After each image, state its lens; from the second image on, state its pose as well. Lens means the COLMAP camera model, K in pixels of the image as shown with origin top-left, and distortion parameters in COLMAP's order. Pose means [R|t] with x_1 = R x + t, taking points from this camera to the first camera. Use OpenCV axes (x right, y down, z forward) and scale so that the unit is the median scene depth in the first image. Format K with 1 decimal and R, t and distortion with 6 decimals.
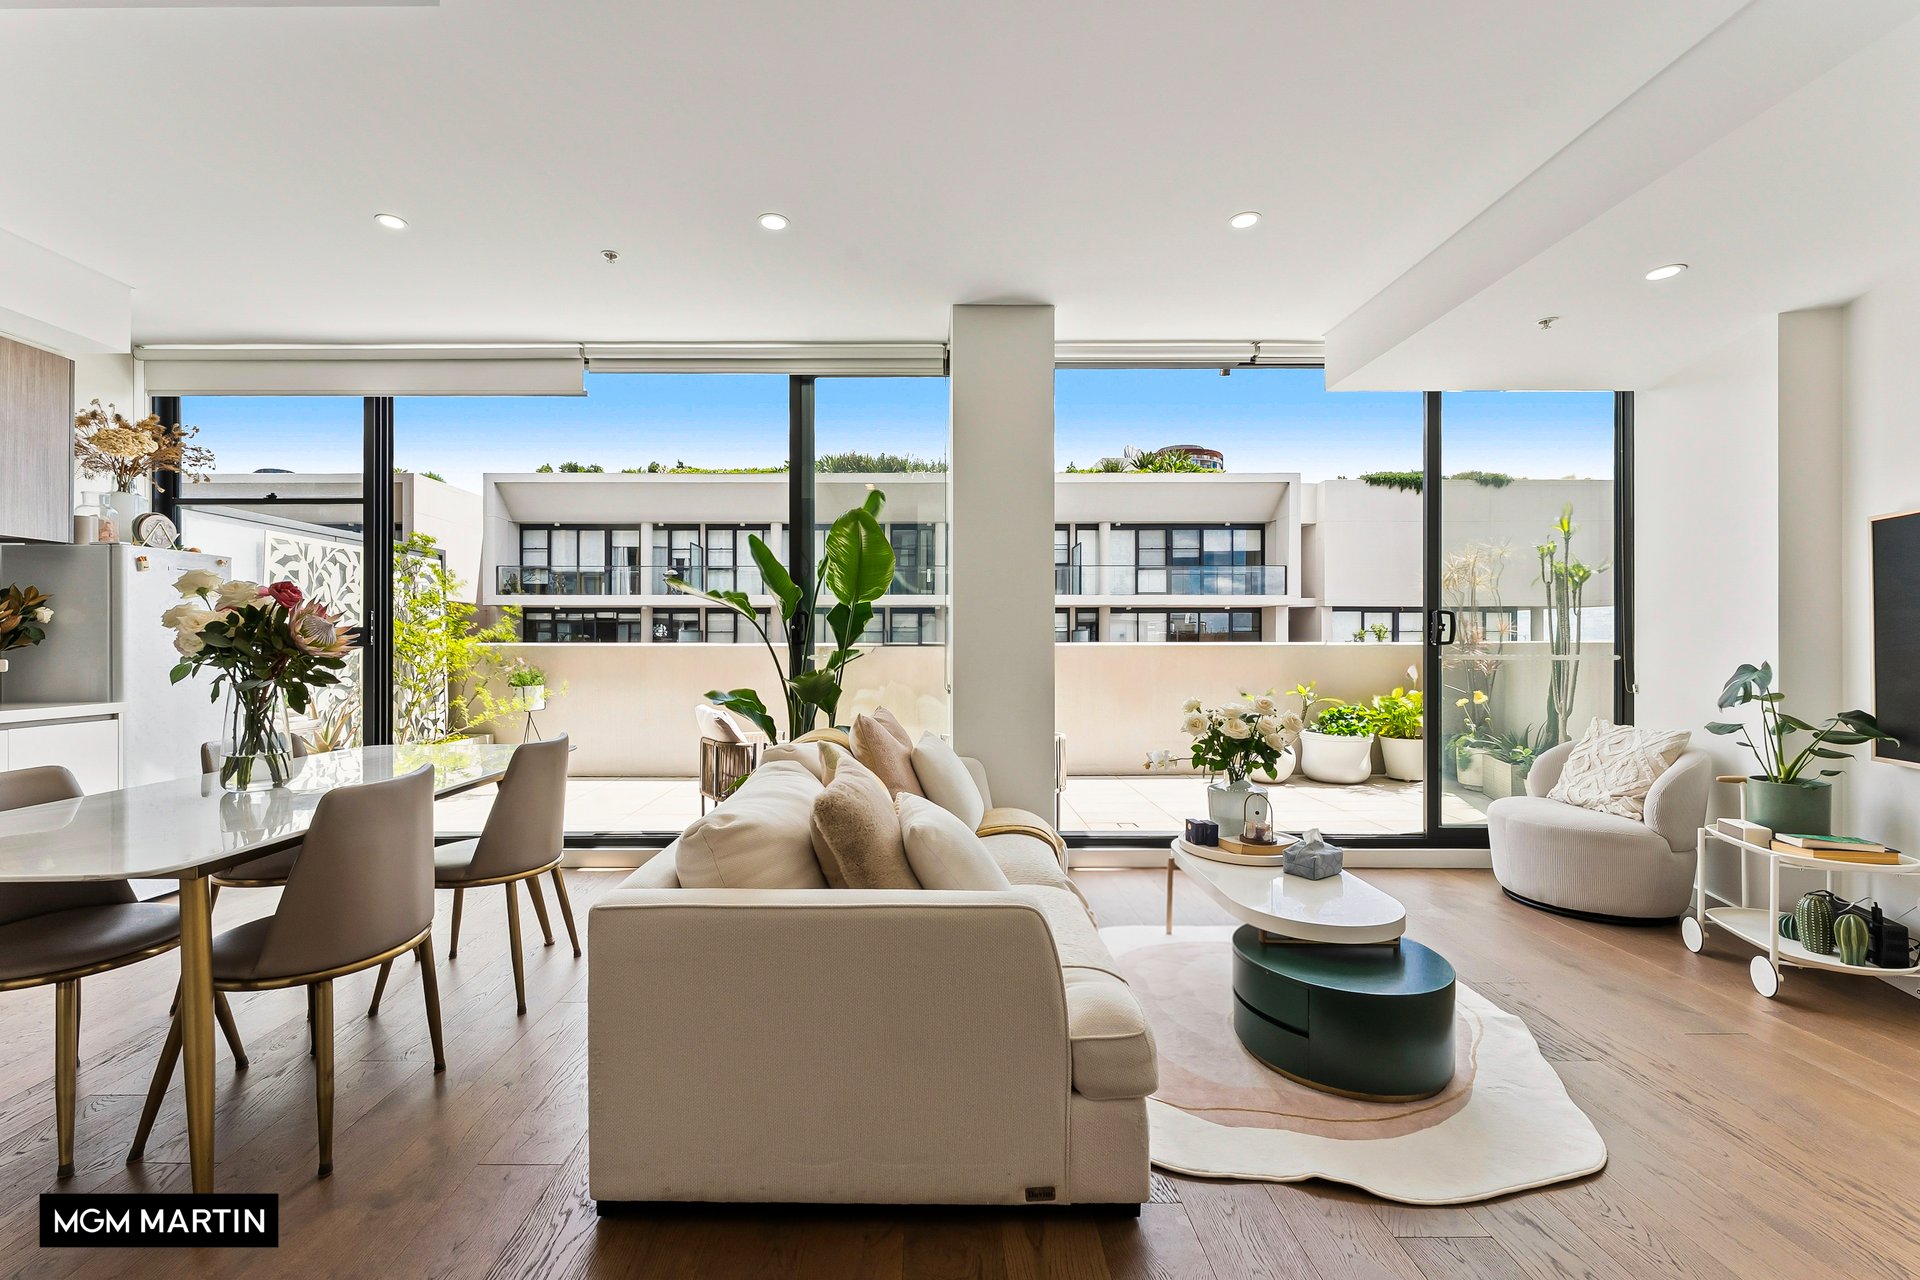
lens RADIAL K [[778.6, 0, 919.8], [0, 778.6, 643.6], [0, 0, 1]] dist [-0.002229, -0.000620]
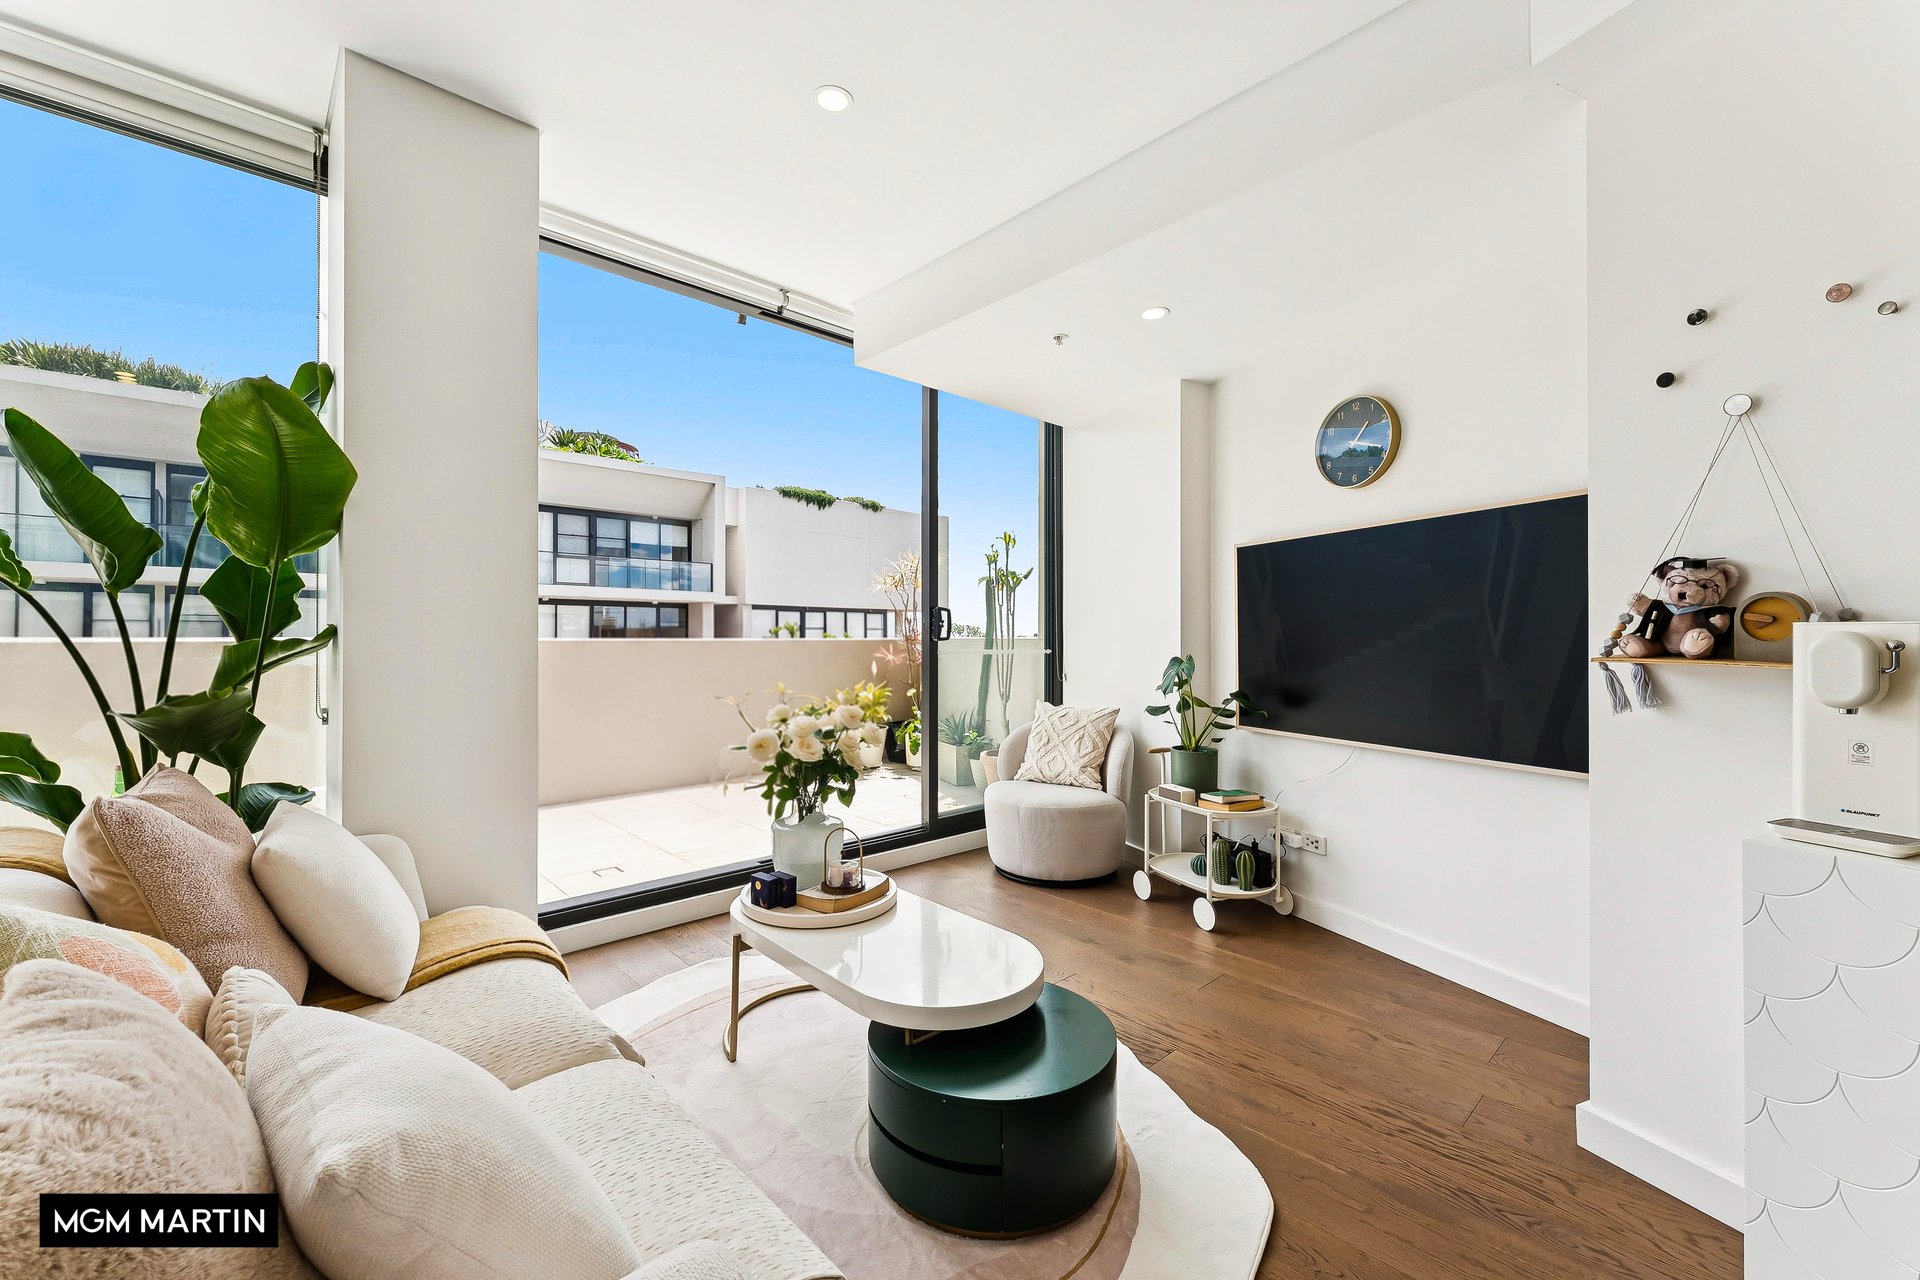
lens RADIAL K [[776.7, 0, 956.3], [0, 776.7, 637.4], [0, 0, 1]] dist [-0.002428, -0.000362]
pose [[0.726177, 0.003236, 0.687500, -0.018102], [-0.001906, 0.999995, -0.002694, 0.000185], [-0.687505, 0.000646, 0.726179, 0.236287]]
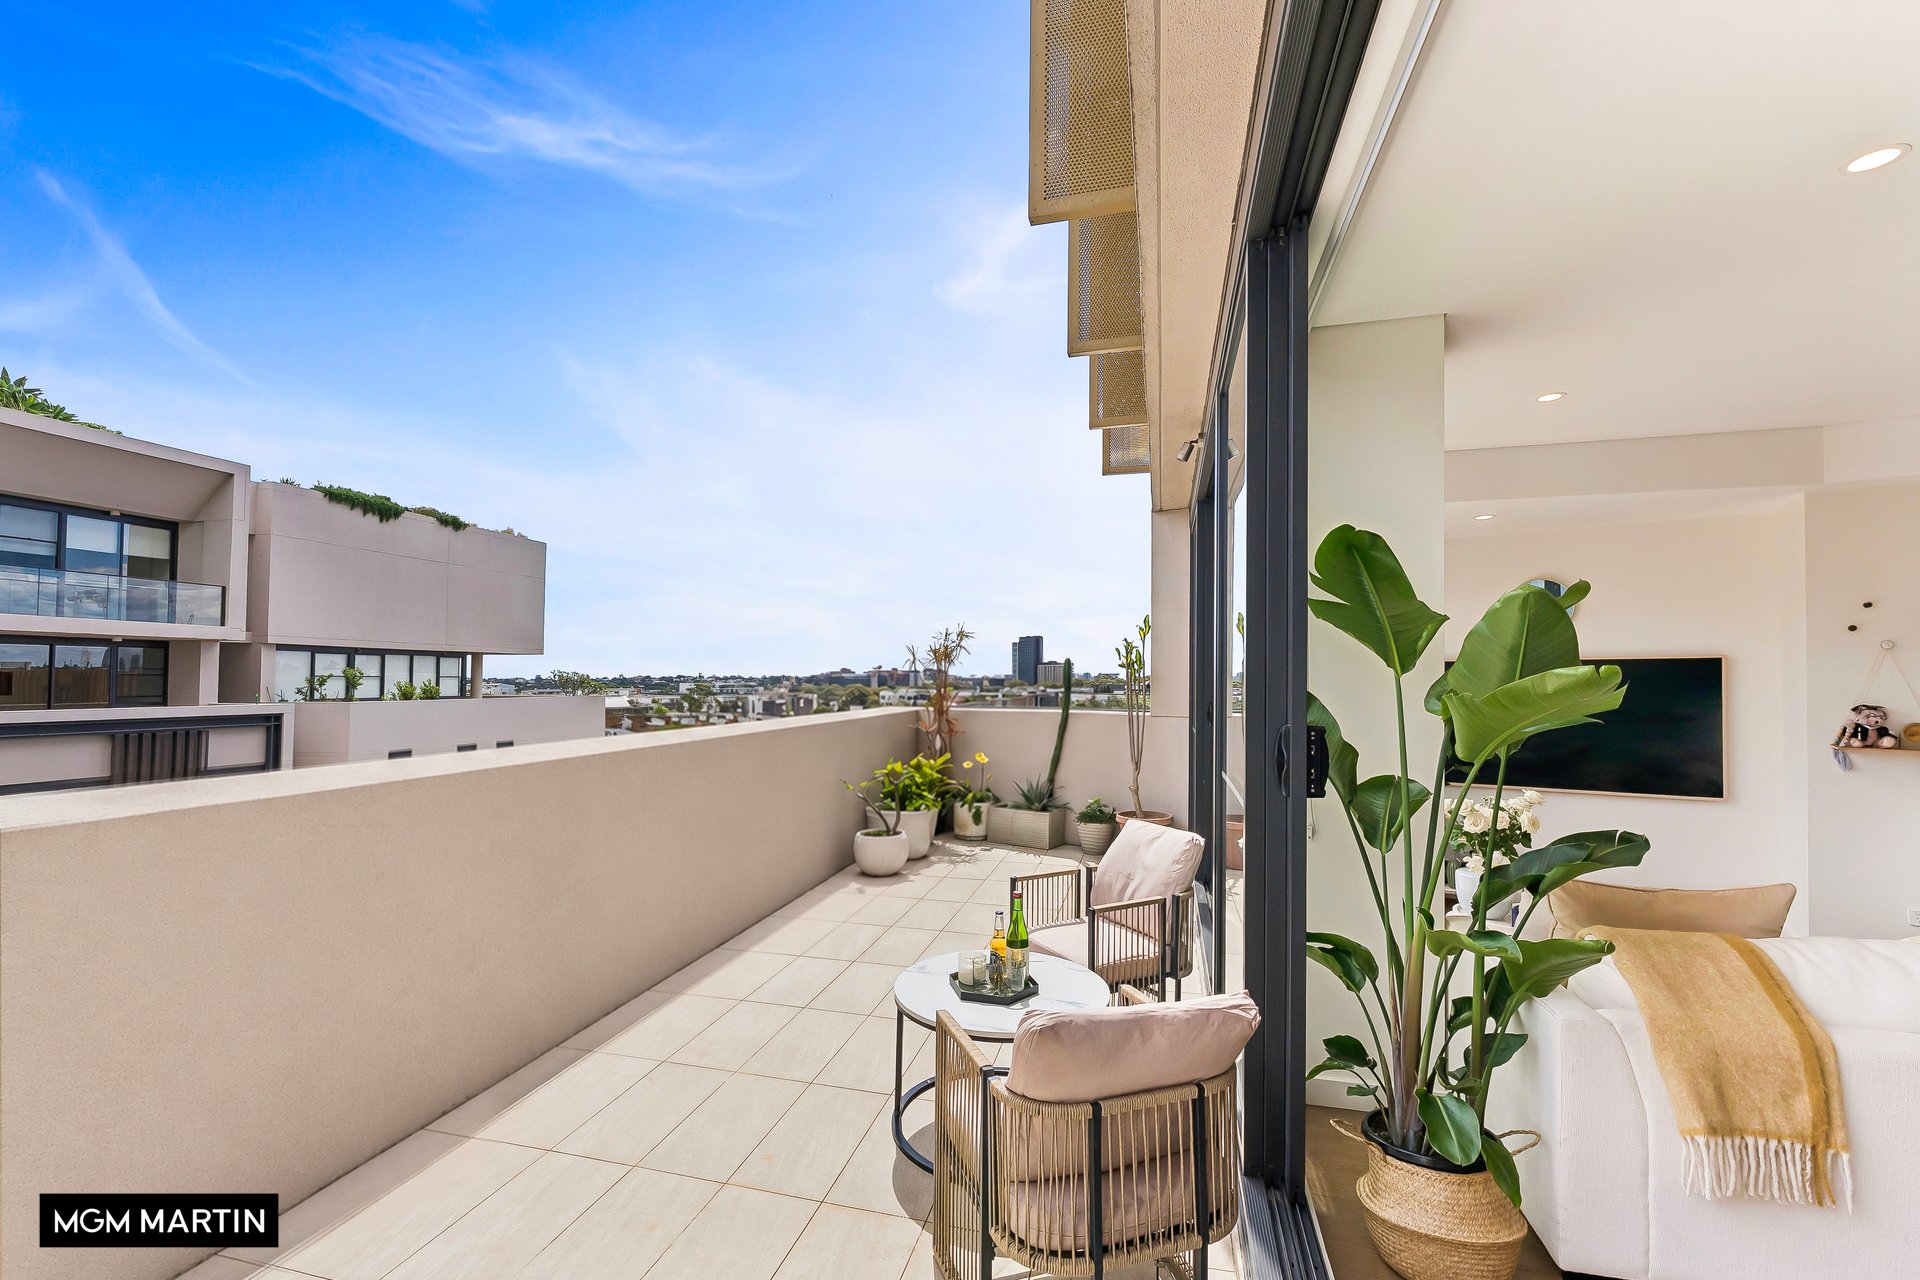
lens RADIAL K [[826.3, 0, 936.9], [0, 826.3, 683.3], [0, 0, 1]] dist [0.001226, 0.000146]
pose [[0.268813, -0.000287, 0.963192, -0.869705], [-0.000465, 1.000000, 0.000428, -0.079413], [-0.963192, -0.000563, 0.268813, 1.220239]]
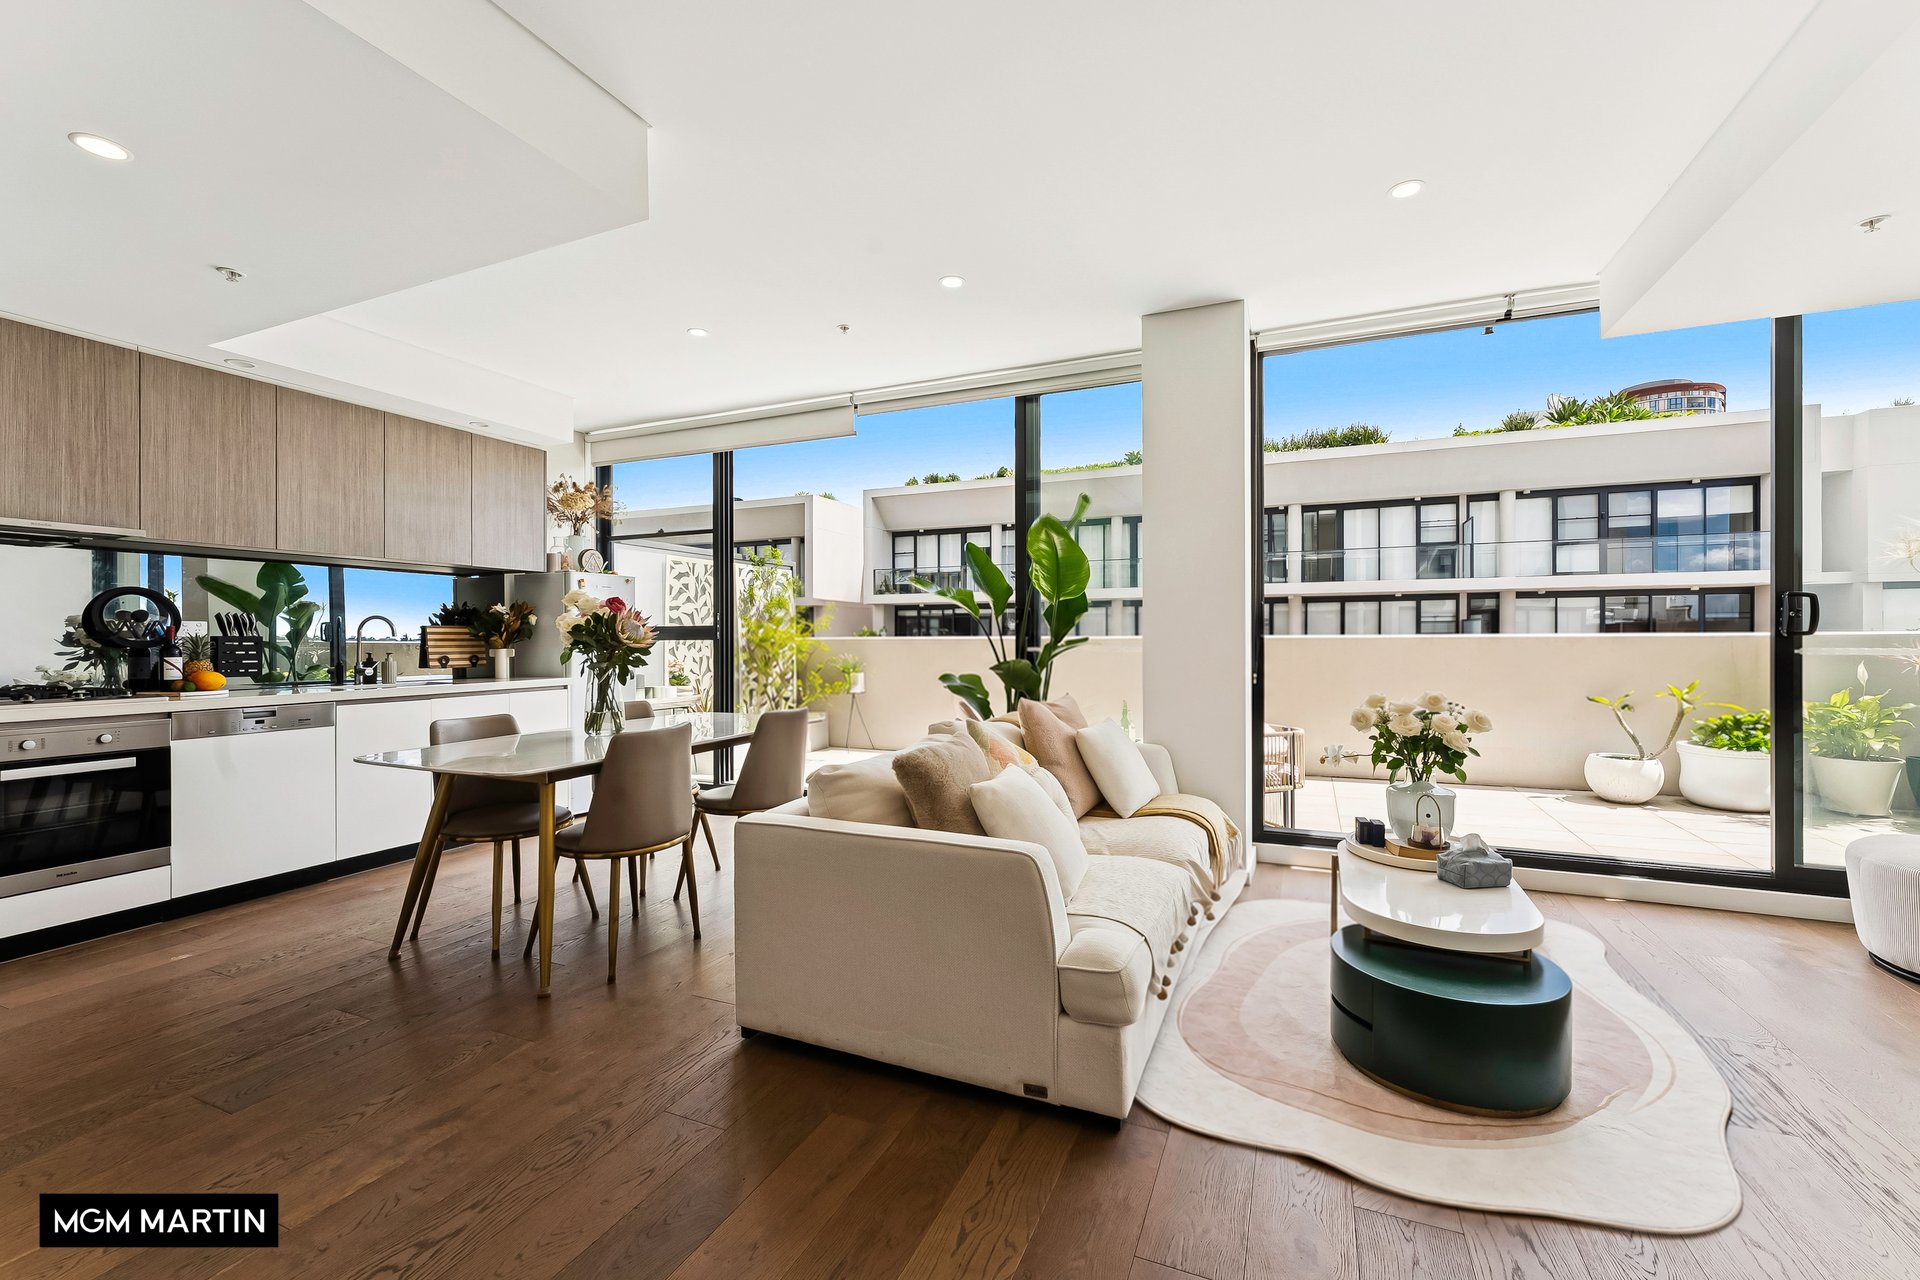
lens RADIAL K [[776.7, 0, 956.3], [0, 776.7, 637.4], [0, 0, 1]] dist [-0.002428, -0.000362]
pose [[0.918310, -0.003147, -0.395849, 0.192856], [0.003726, 0.999993, 0.000694, -0.000181], [0.395844, -0.002112, 0.918315, -0.058365]]
